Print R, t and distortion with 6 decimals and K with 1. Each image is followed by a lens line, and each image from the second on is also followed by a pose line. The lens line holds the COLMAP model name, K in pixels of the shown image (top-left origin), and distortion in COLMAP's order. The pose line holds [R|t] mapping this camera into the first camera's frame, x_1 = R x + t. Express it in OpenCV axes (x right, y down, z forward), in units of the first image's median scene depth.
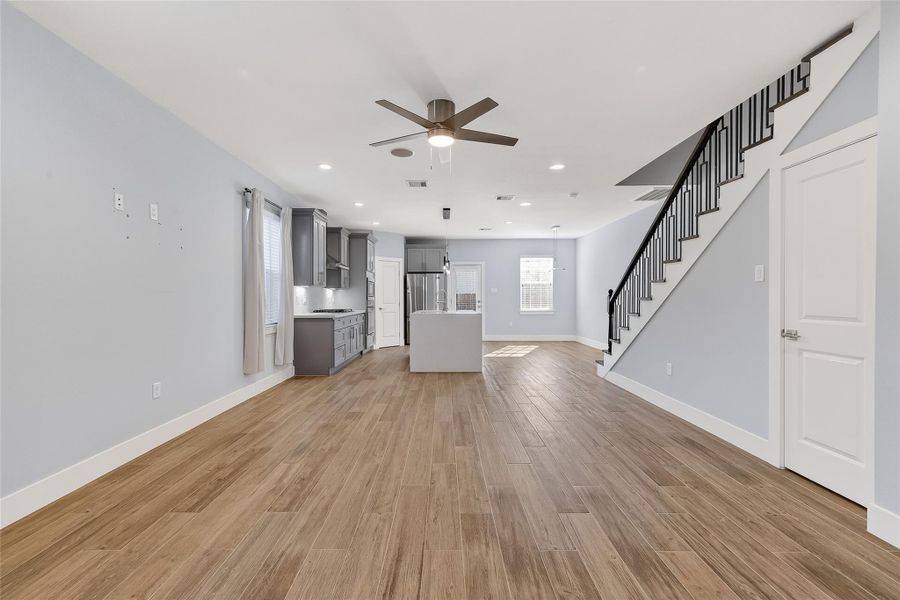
lens RADIAL K [[373.2, 0, 450.0], [0, 373.2, 300.0], [0, 0, 1]] dist [0.000036, 0.000011]
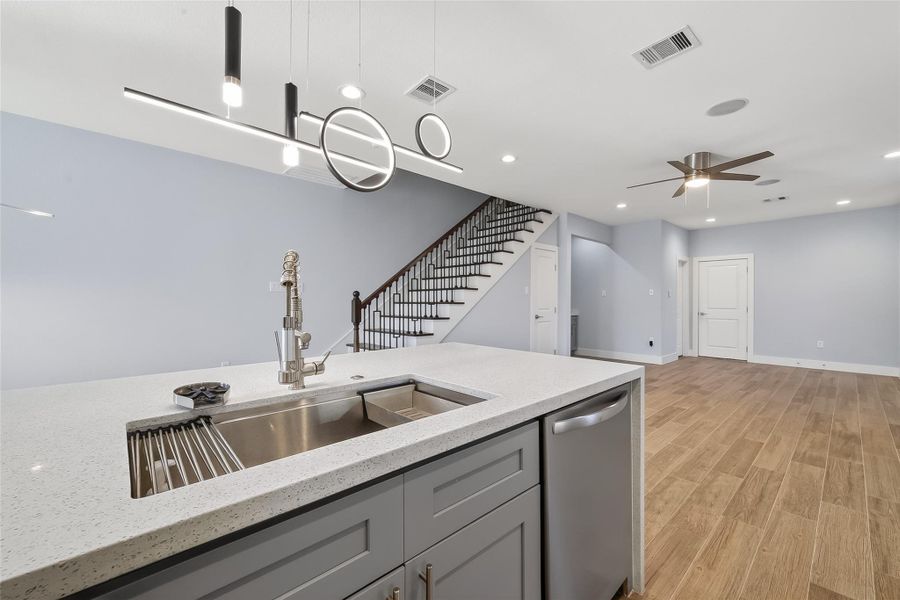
lens RADIAL K [[353.6, 0, 446.9], [0, 353.6, 301.4], [0, 0, 1]] dist [-0.000278, 0.000010]
pose [[-0.645686, 0.000386, 0.763603, -0.342652], [0.006383, 0.999968, 0.004891, -0.017846], [-0.763576, 0.008032, -0.645668, 2.094089]]
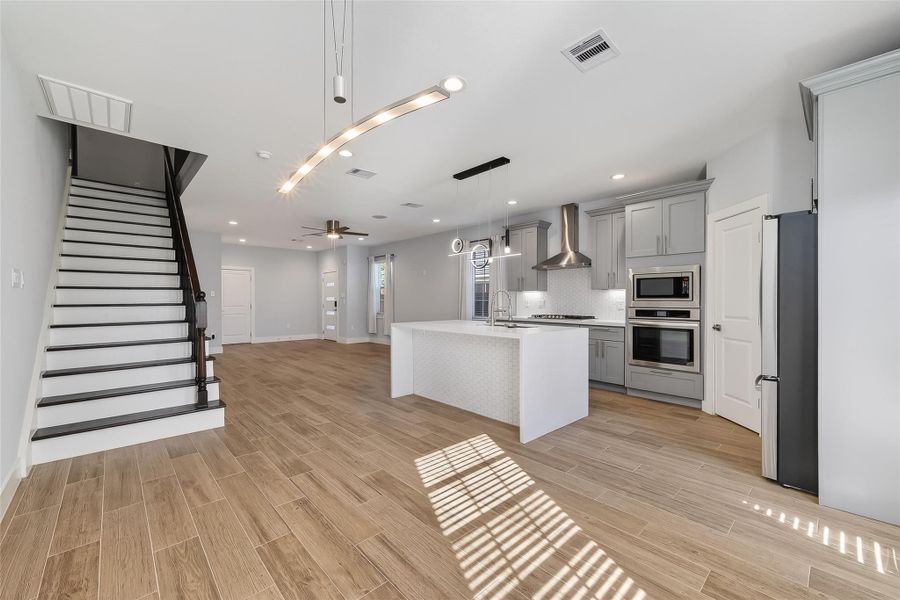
lens RADIAL K [[358.1, 0, 450.0], [0, 358.1, 300.0], [0, 0, 1]] dist [0.003208, 0.000212]
pose [[-0.738179, 0.006421, -0.674574, 0.802835], [-0.000939, 0.999944, 0.010546, -0.035810], [0.674604, 0.008418, -0.738132, 2.673128]]
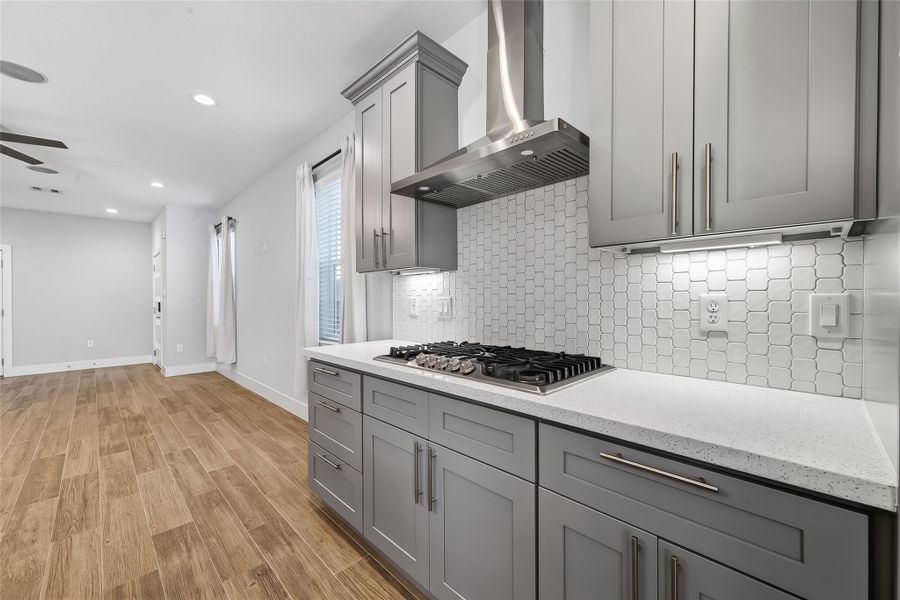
lens RADIAL K [[367.6, 0, 454.5], [0, 367.6, 300.9], [0, 0, 1]] dist [0.002202, 0.000319]
pose [[-0.724784, 0.010734, -0.688893, -0.254848], [0.003540, 0.999923, 0.011856, -0.019027], [0.688967, 0.006154, -0.724766, 2.168927]]
